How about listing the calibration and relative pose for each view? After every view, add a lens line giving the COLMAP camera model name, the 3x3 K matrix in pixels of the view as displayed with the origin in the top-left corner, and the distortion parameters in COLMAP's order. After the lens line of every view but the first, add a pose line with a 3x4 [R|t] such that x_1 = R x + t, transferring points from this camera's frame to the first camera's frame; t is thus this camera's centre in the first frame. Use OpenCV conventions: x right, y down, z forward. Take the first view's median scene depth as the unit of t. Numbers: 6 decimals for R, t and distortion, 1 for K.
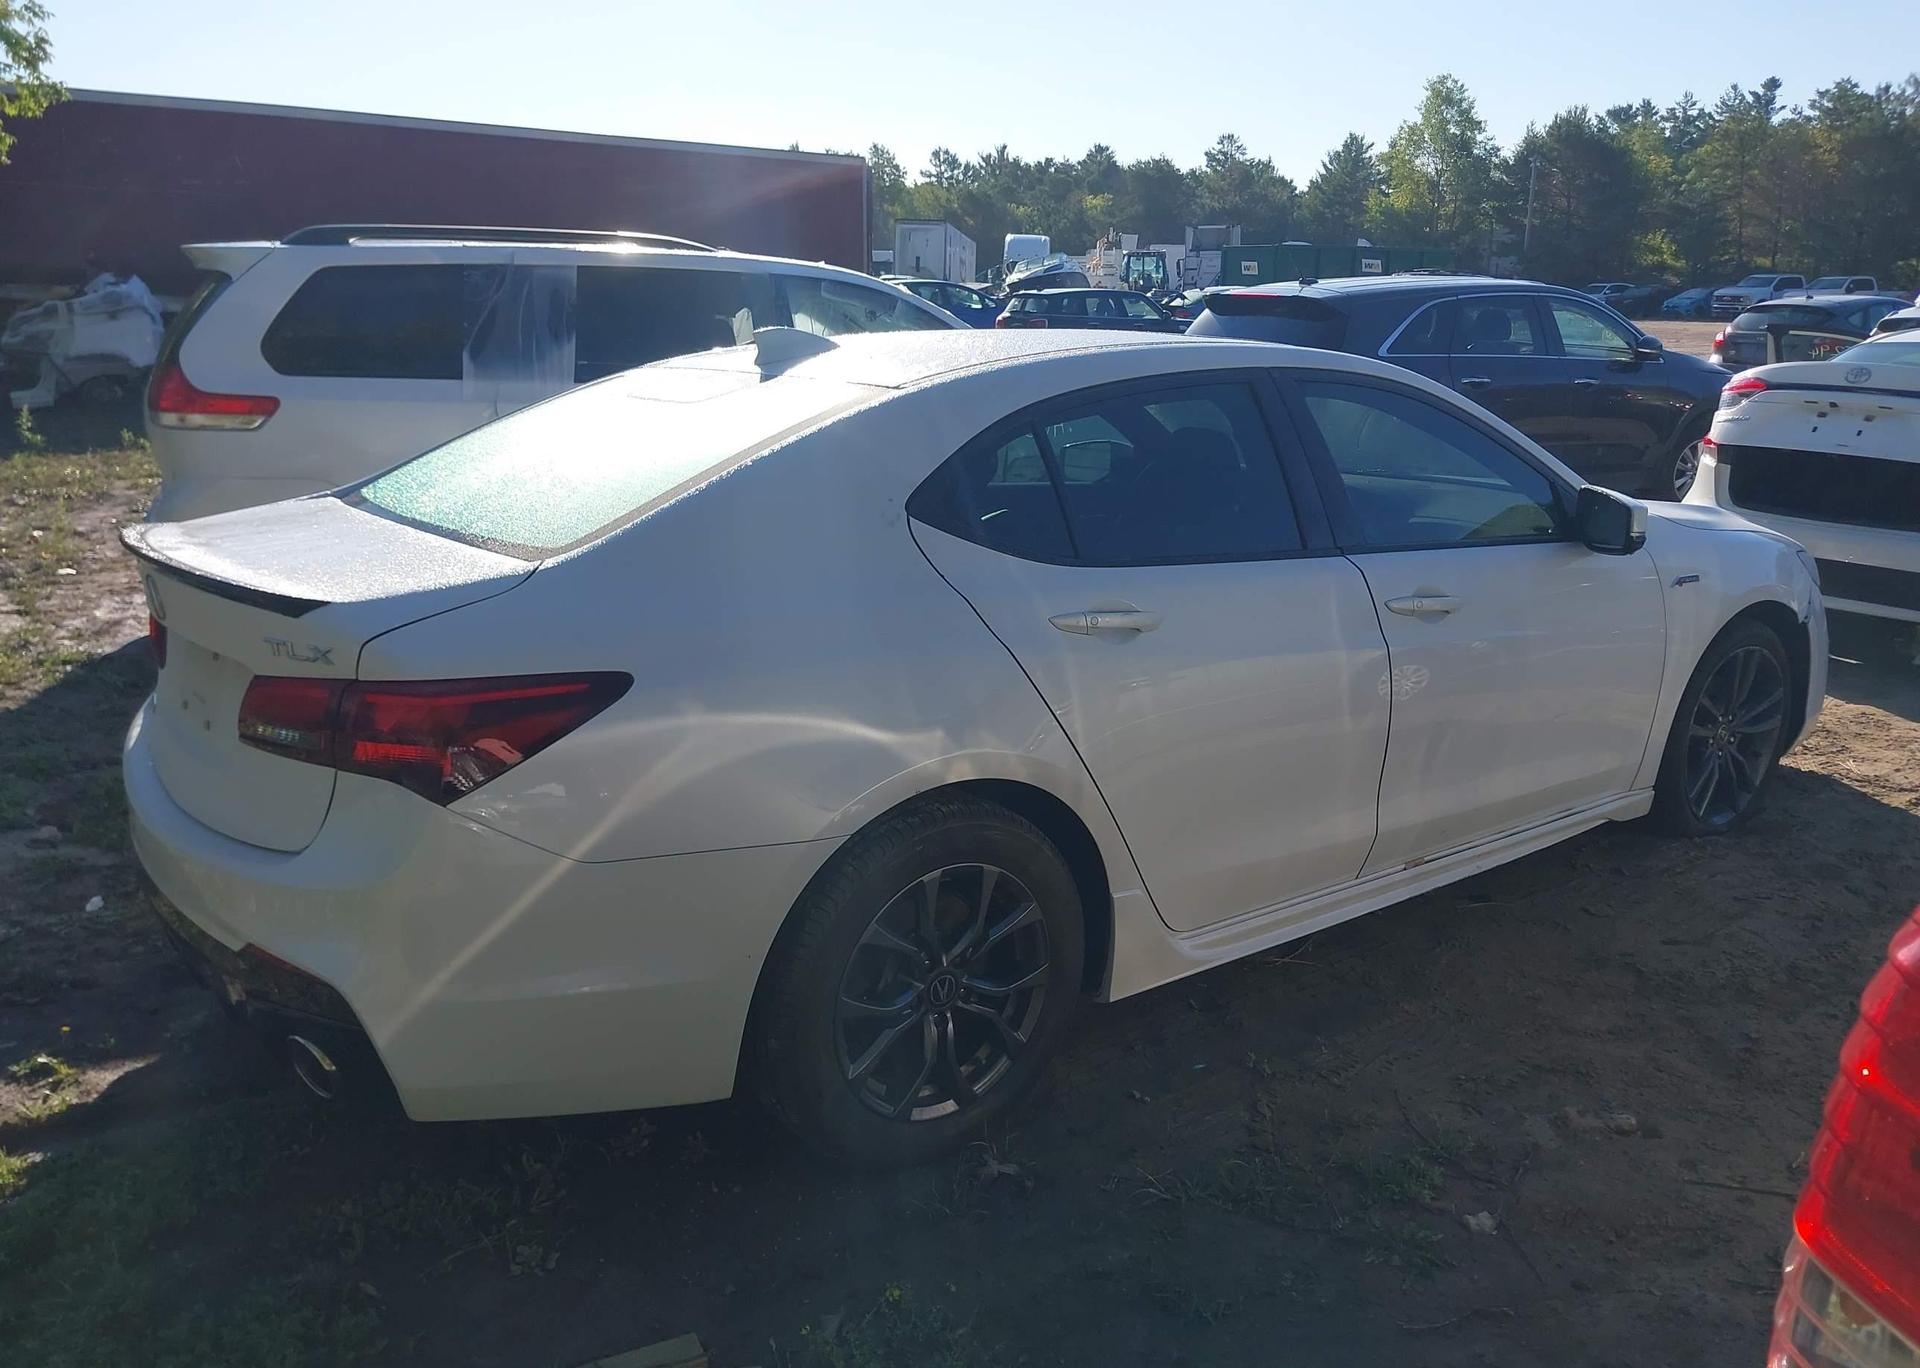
lens RADIAL K [[1501.6, 0, 960.0], [0, 1501.6, 684.0], [0, 0, 1]] dist [0.001890, 0.005559]
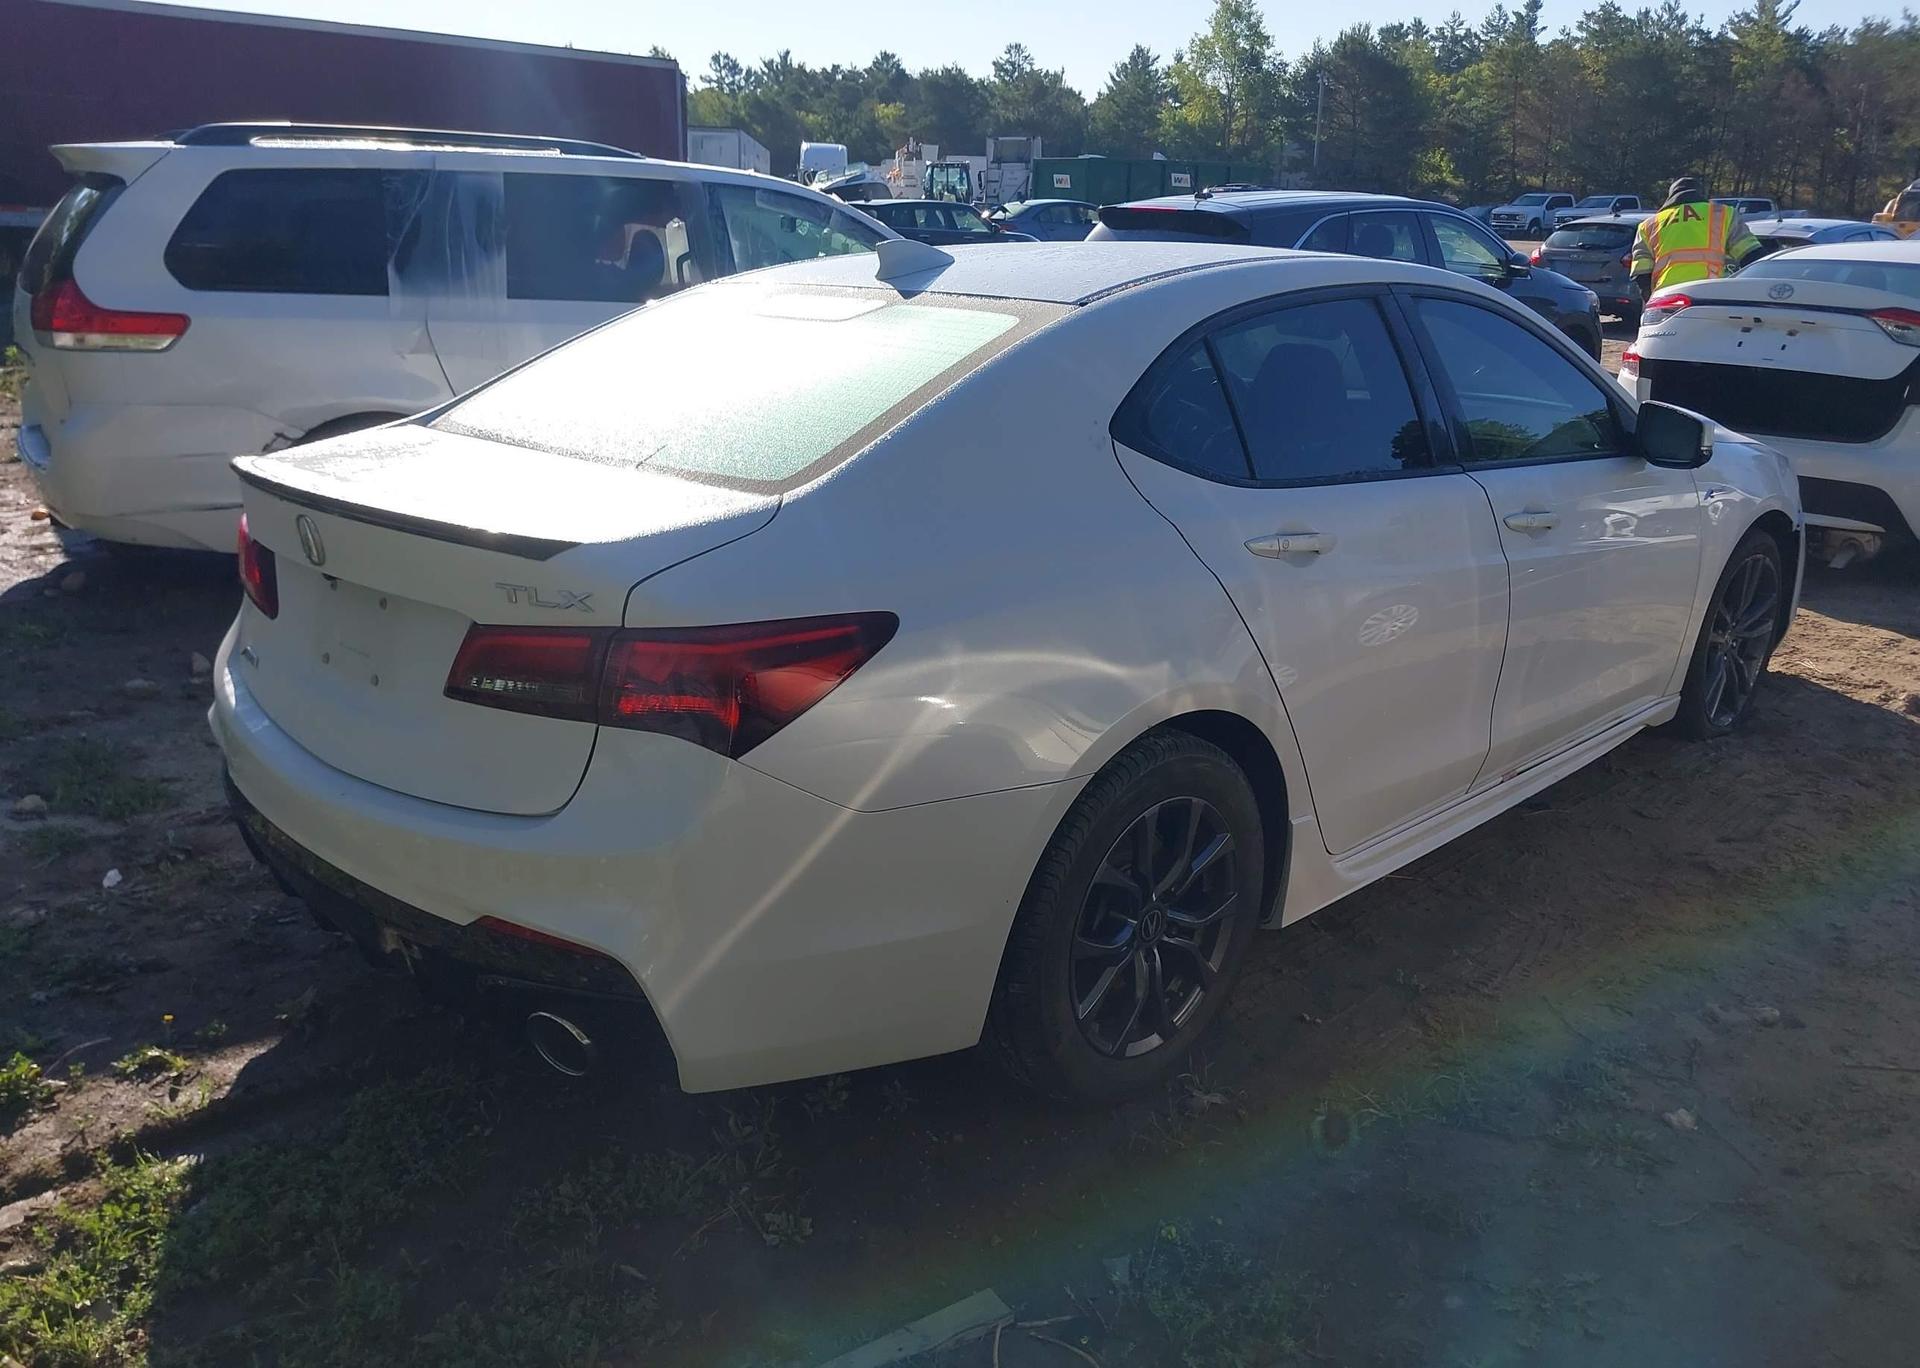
lens RADIAL K [[1520.3, 0, 960.0], [0, 1520.3, 684.0], [0, 0, 1]] dist [-0.051028, 0.112960]
pose [[0.991110, -0.033120, 0.128860, -0.177431], [0.026400, 0.998218, 0.053508, -0.006698], [-0.130403, -0.049630, 0.990218, 0.030341]]
